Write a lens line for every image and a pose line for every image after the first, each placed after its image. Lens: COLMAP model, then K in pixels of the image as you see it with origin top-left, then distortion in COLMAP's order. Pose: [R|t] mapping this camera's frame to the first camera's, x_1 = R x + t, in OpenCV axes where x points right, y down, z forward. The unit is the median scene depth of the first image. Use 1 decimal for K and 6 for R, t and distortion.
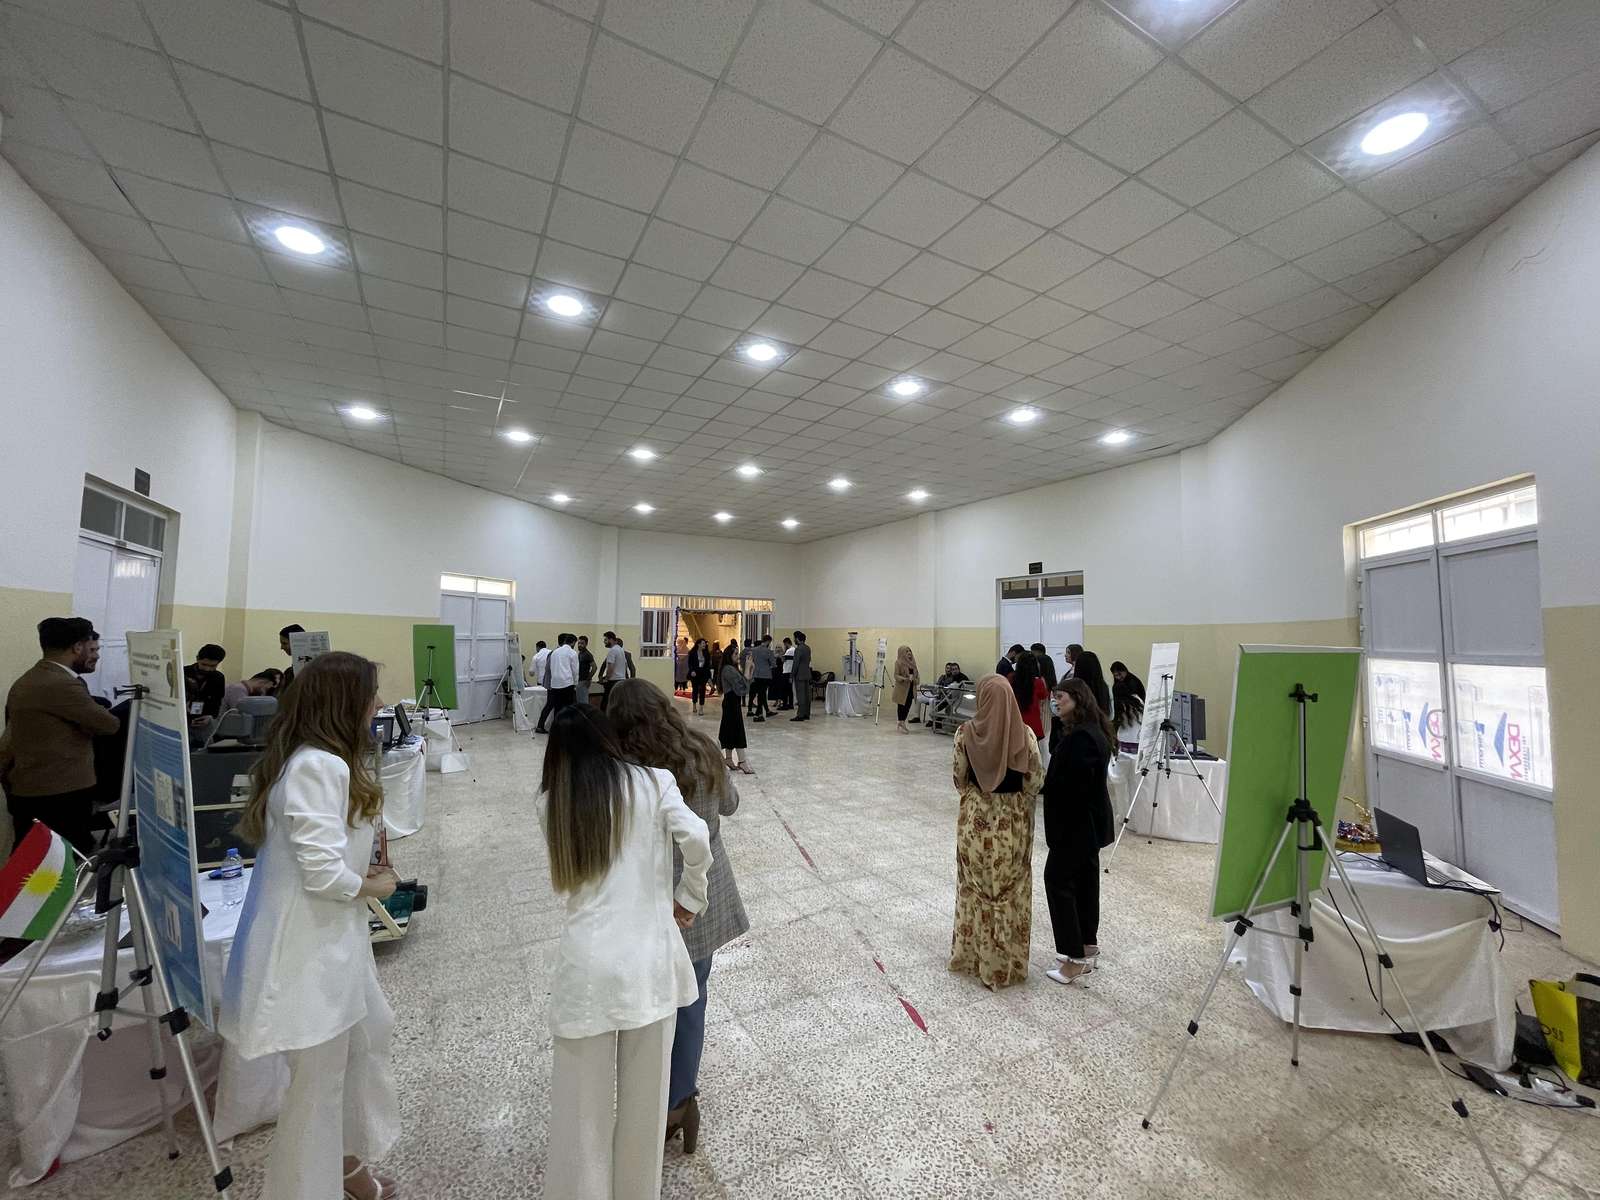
lens RADIAL K [[646.0, 0, 801.9], [0, 646.0, 599.3], [0, 0, 1]] dist [-0.000191, 0.000007]
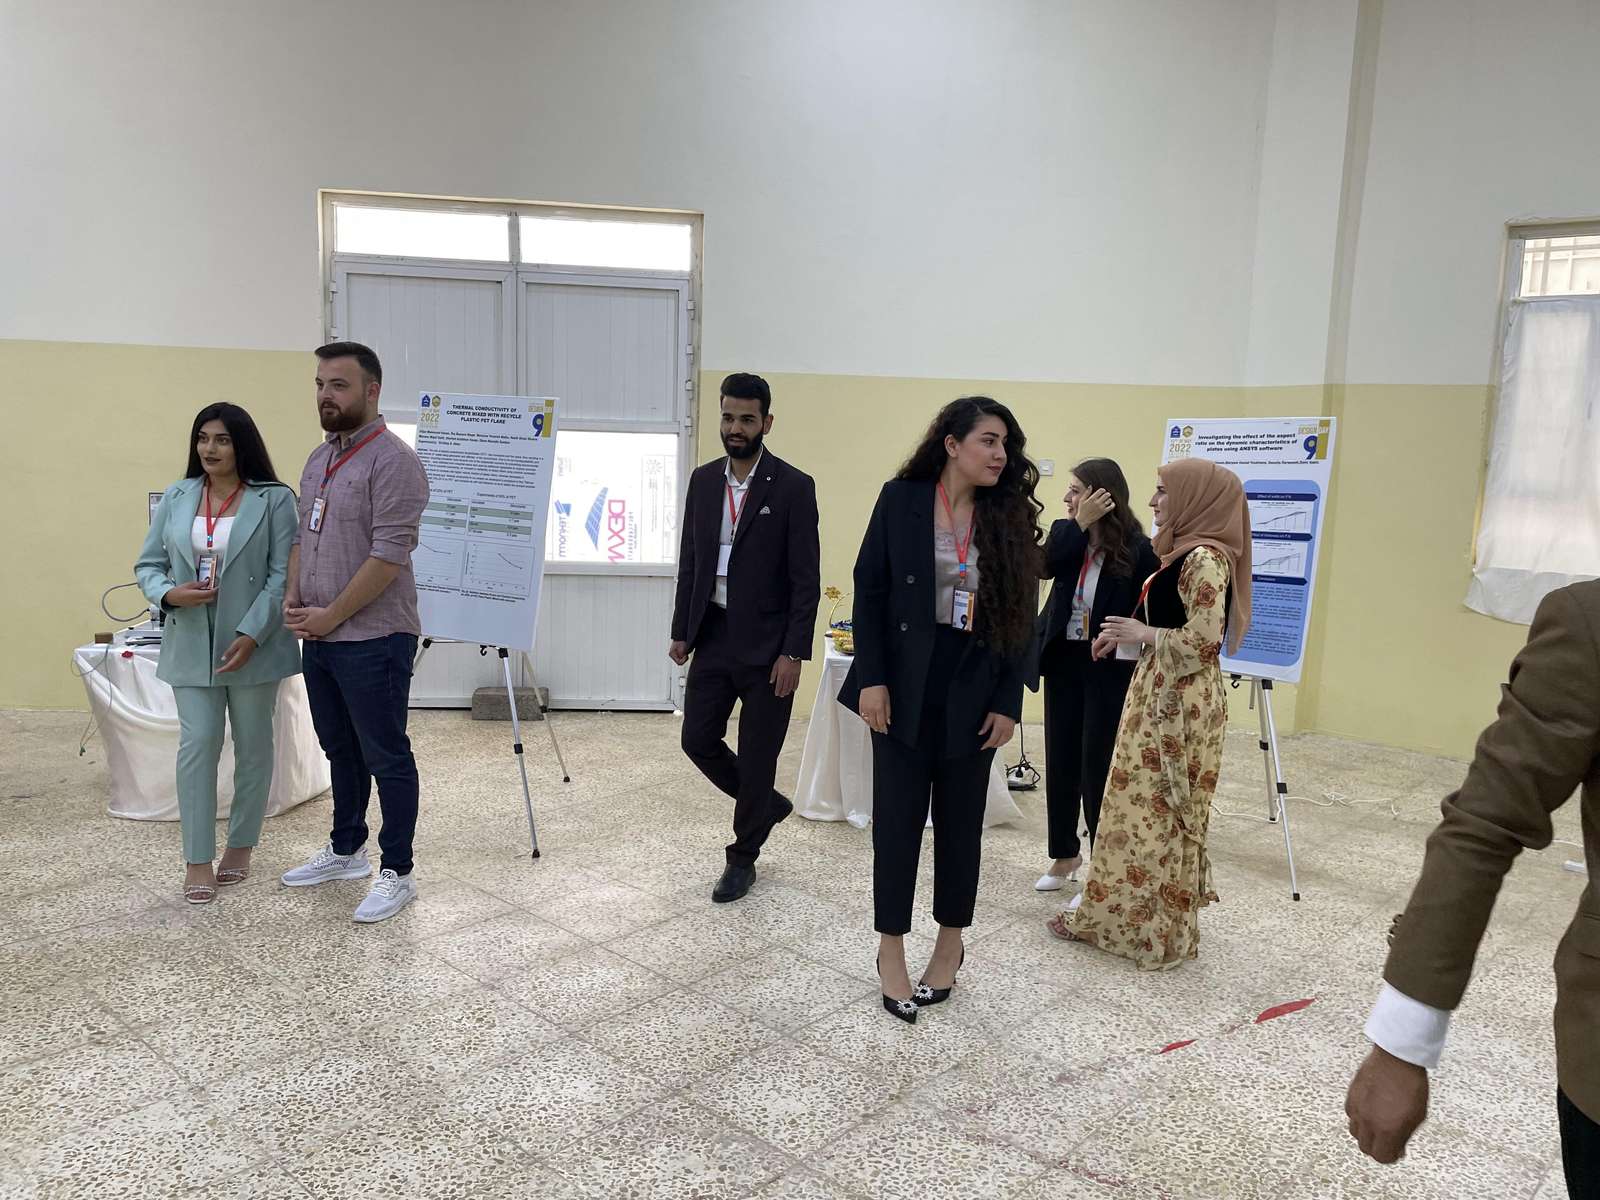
lens RADIAL K [[1217.0, 0, 800.7], [0, 1217.0, 605.9], [0, 0, 1]] dist [0.062925, -0.101852]
pose [[-0.310198, -0.166709, 0.935941, -0.525868], [-0.105022, 0.984488, 0.140549, 0.077563], [-0.944853, -0.054696, -0.322895, 1.280869]]
